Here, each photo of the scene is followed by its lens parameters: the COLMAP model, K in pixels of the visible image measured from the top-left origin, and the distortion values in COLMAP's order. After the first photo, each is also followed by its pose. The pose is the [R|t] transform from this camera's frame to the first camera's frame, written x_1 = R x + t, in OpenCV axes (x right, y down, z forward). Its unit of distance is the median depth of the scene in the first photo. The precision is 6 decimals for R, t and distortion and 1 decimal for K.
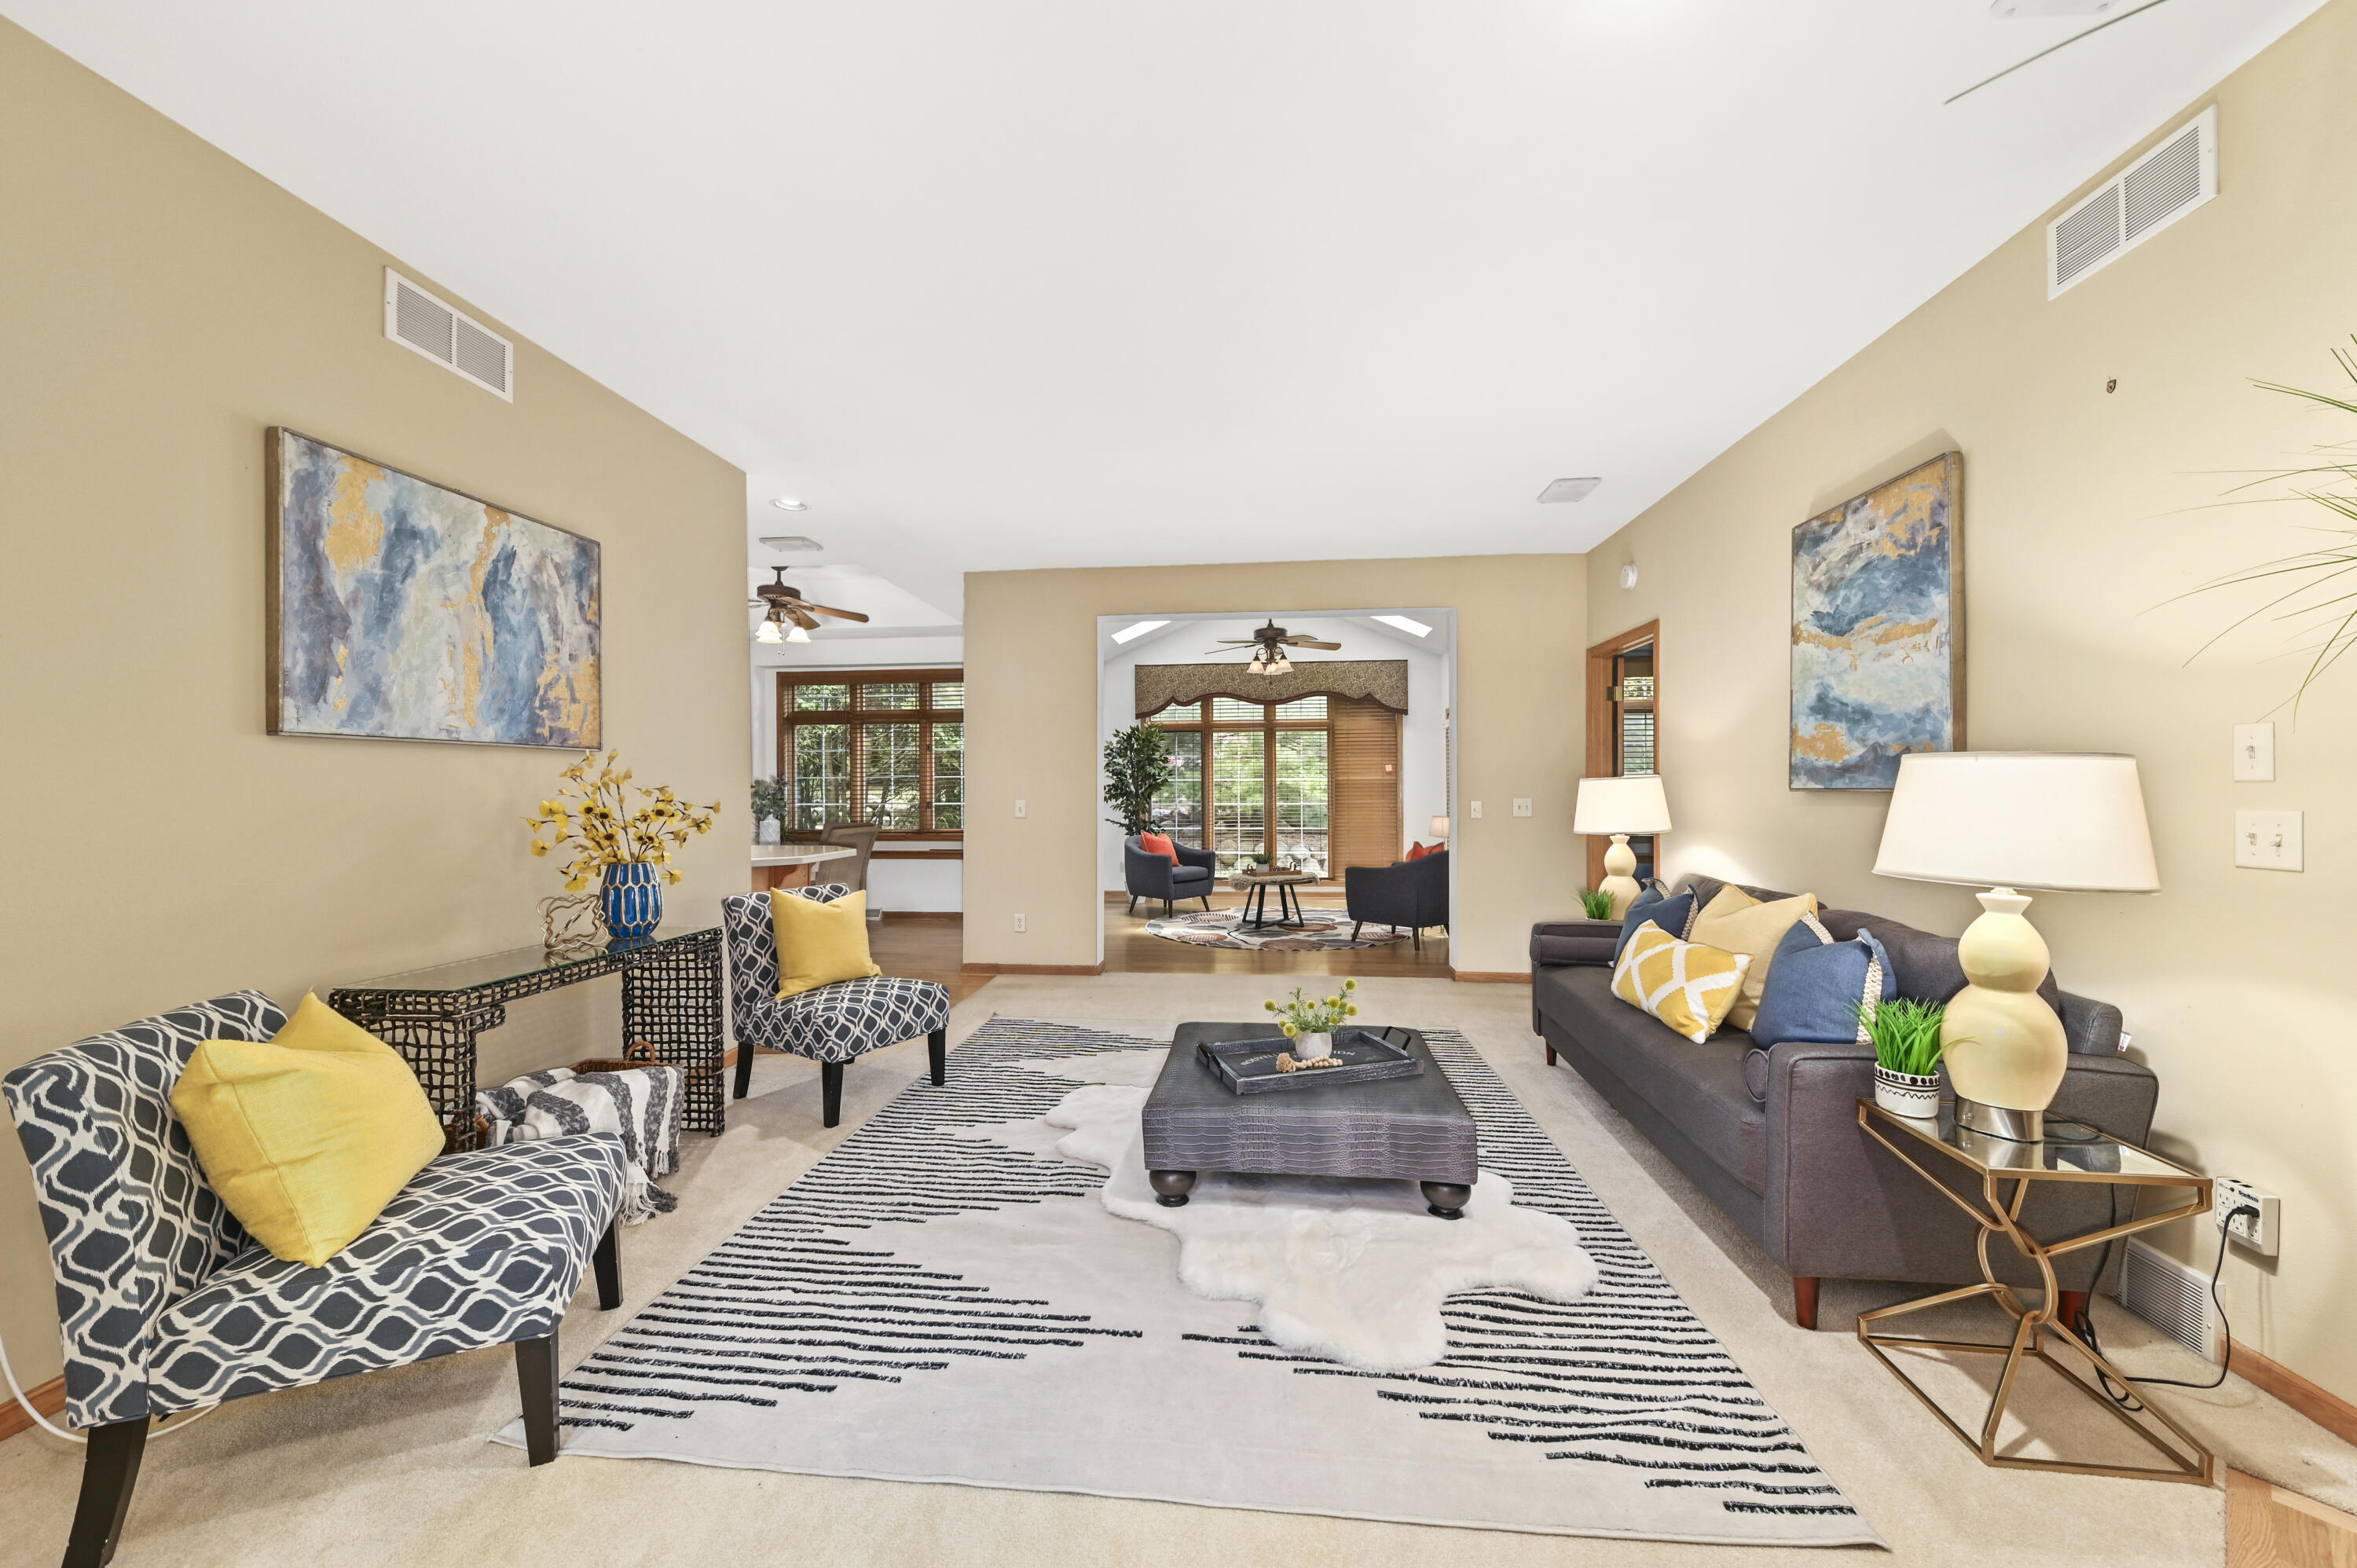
lens RADIAL K [[837.2, 0, 1183.9], [0, 837.2, 787.4], [0, 0, 1]] dist [0.011013, -0.005808]
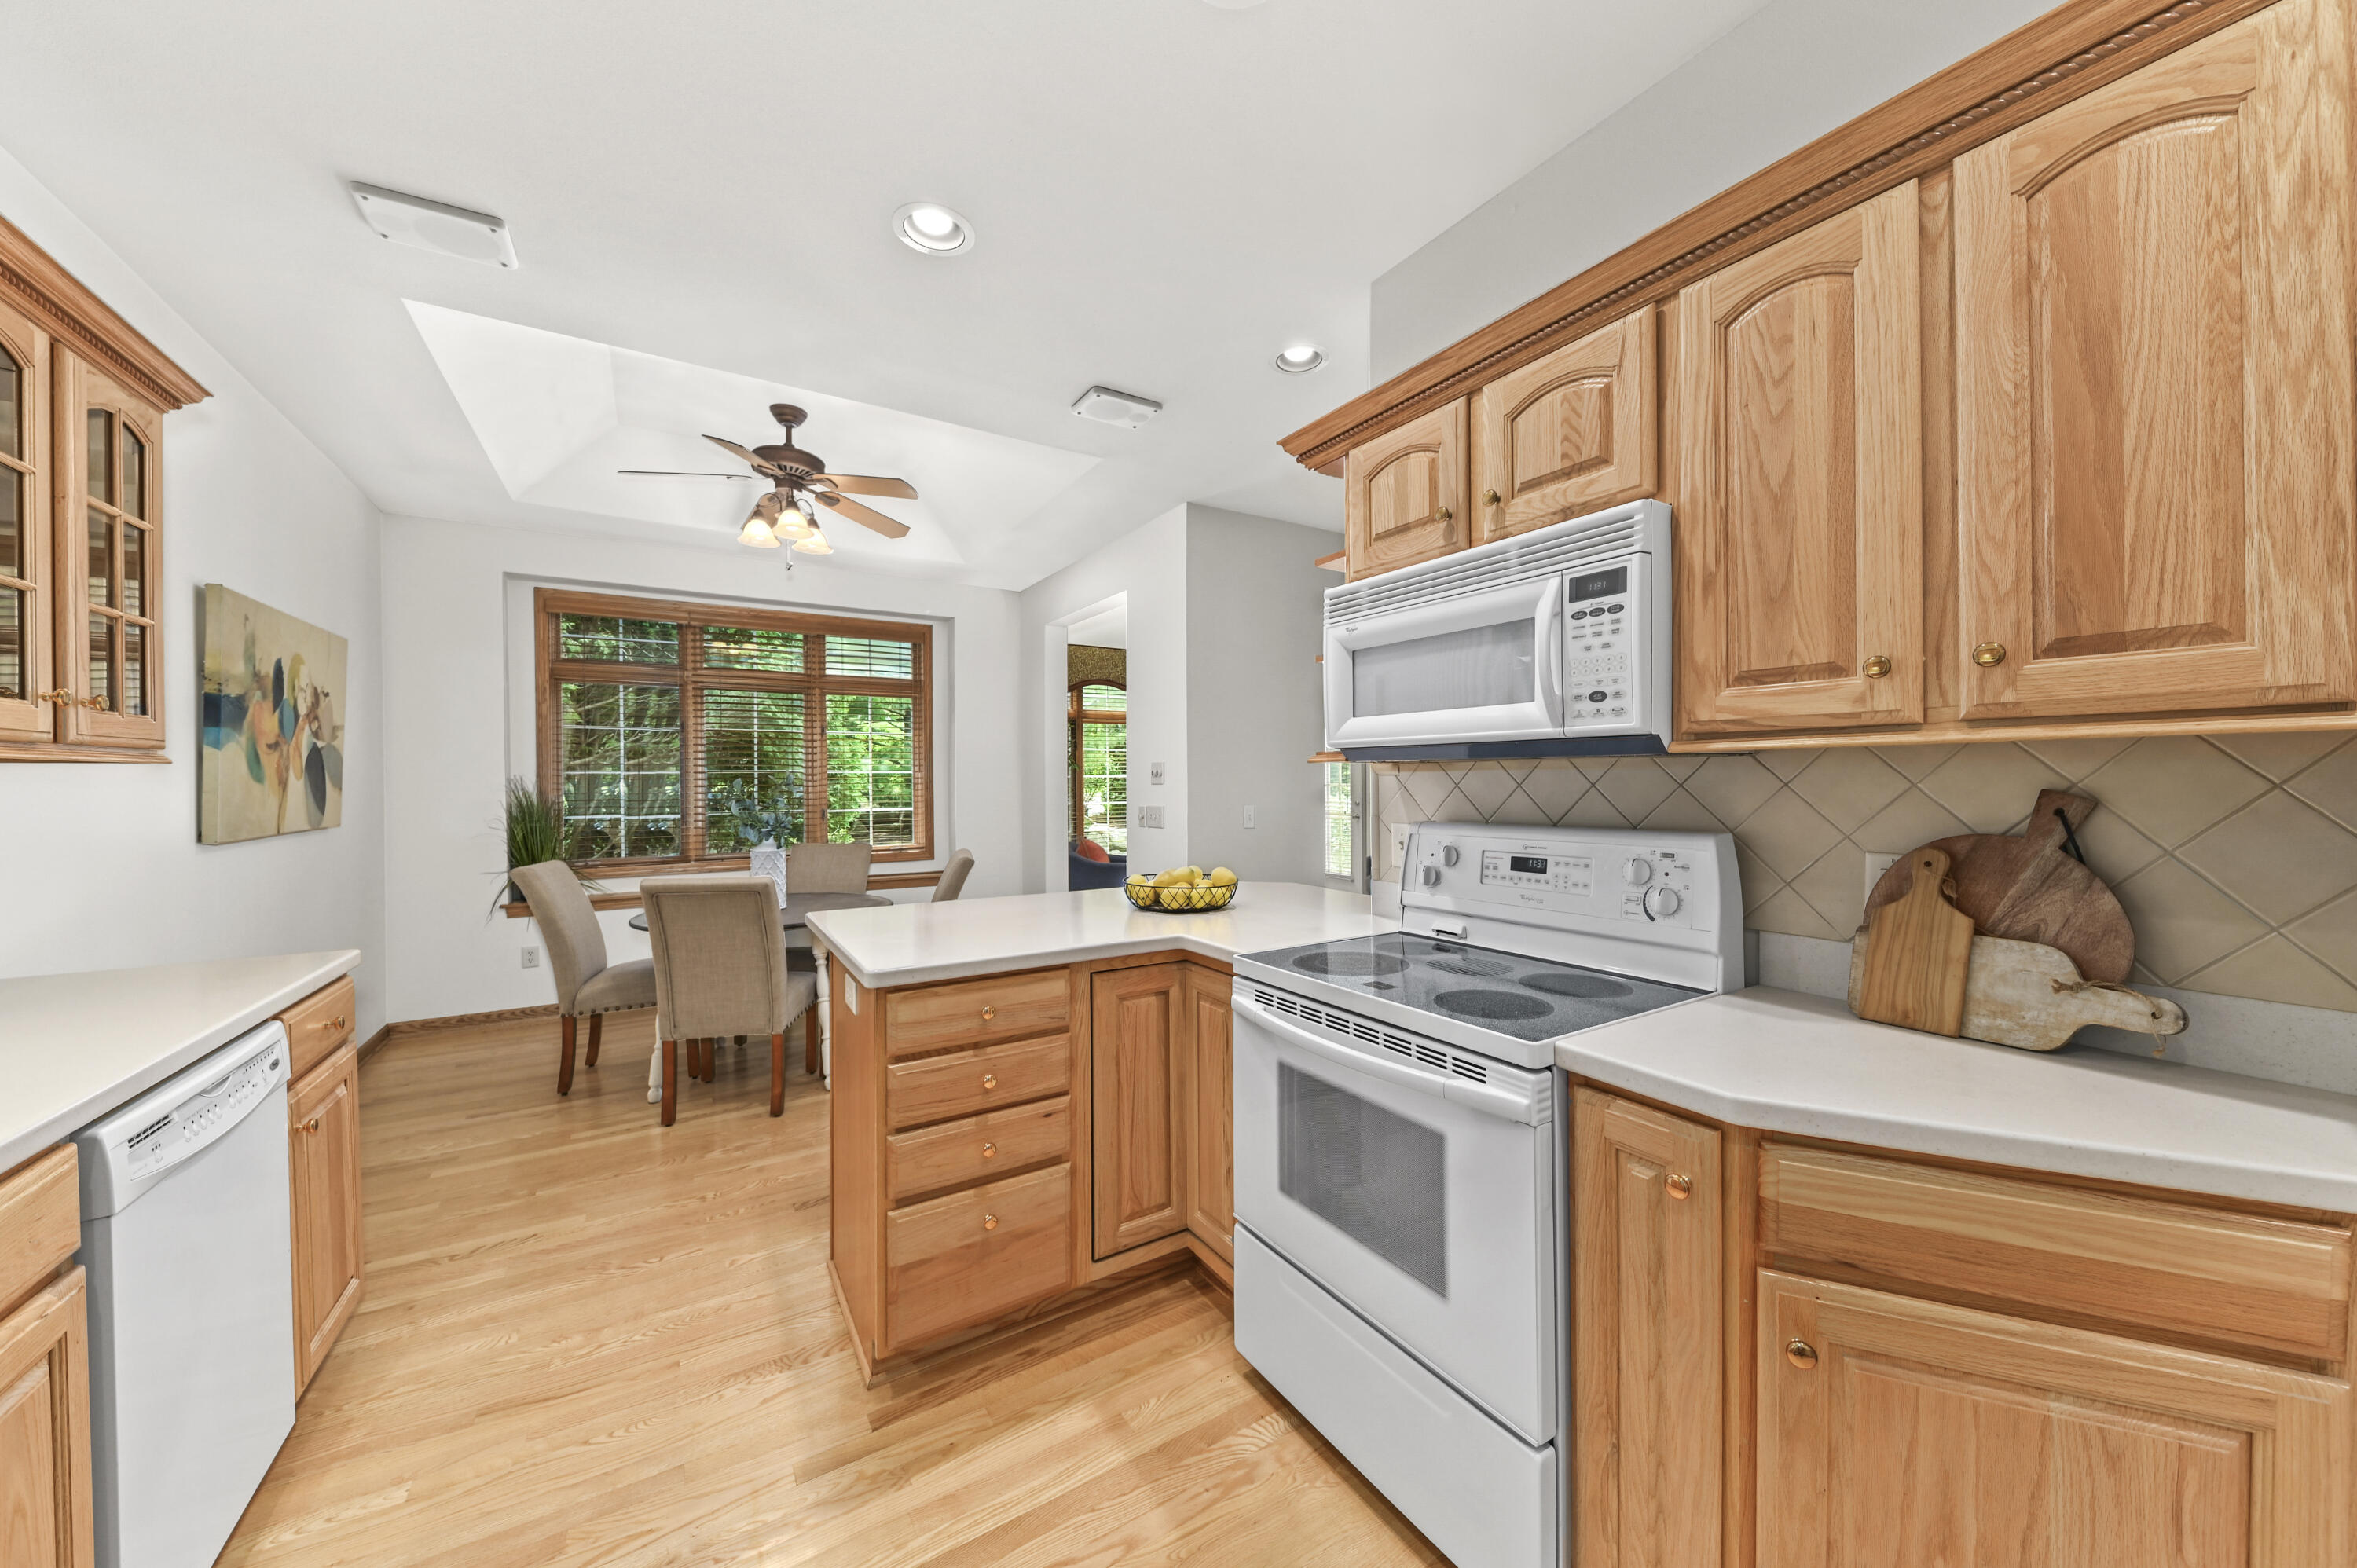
lens RADIAL K [[825.5, 0, 1191.3], [0, 825.5, 782.1], [0, 0, 1]] dist [0.013301, -0.007459]
pose [[0.788371, -0.003409, 0.615191, -1.409823], [0.002295, 0.999994, 0.002601, -0.018996], [-0.615196, -0.000639, 0.788374, 0.842380]]
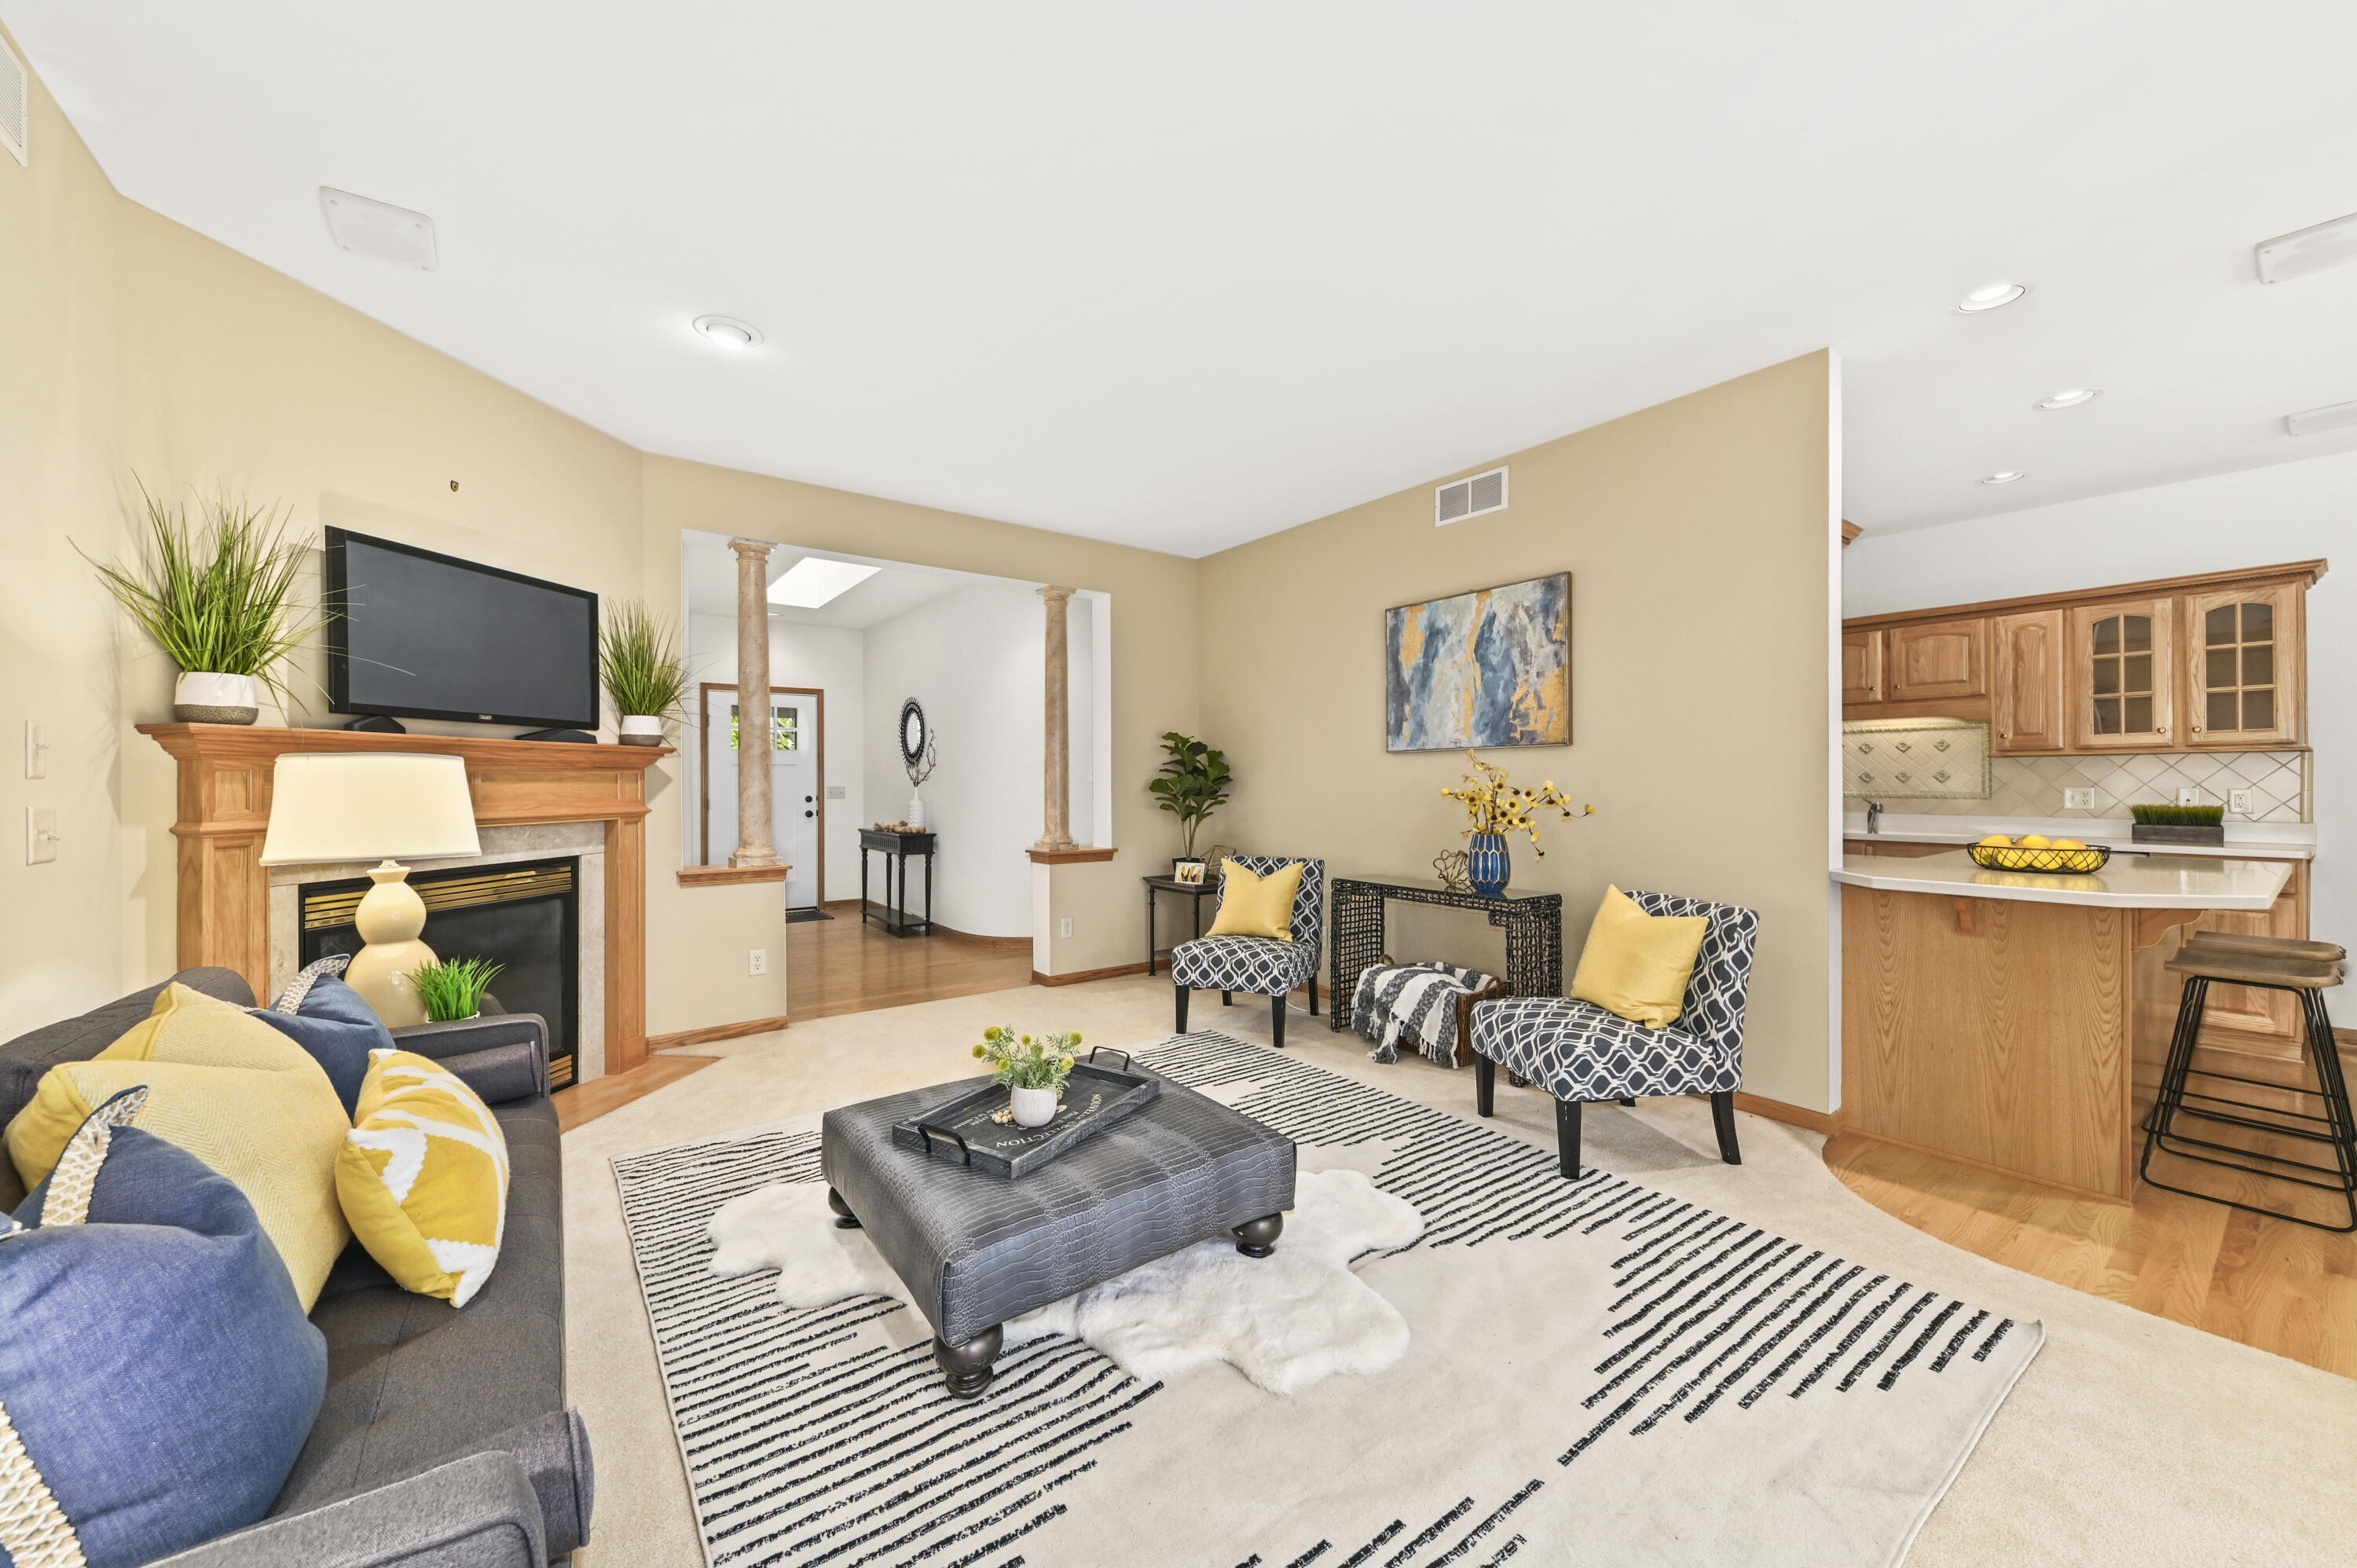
lens RADIAL K [[870.0, 0, 1183.2], [0, 870.0, 785.0], [0, 0, 1]] dist [0.008652, -0.005352]
pose [[-0.740560, 0.008345, -0.671938, 0.572044], [0.007813, 0.999962, 0.003809, 0.004715], [0.671945, -0.002429, -0.740597, 1.627331]]
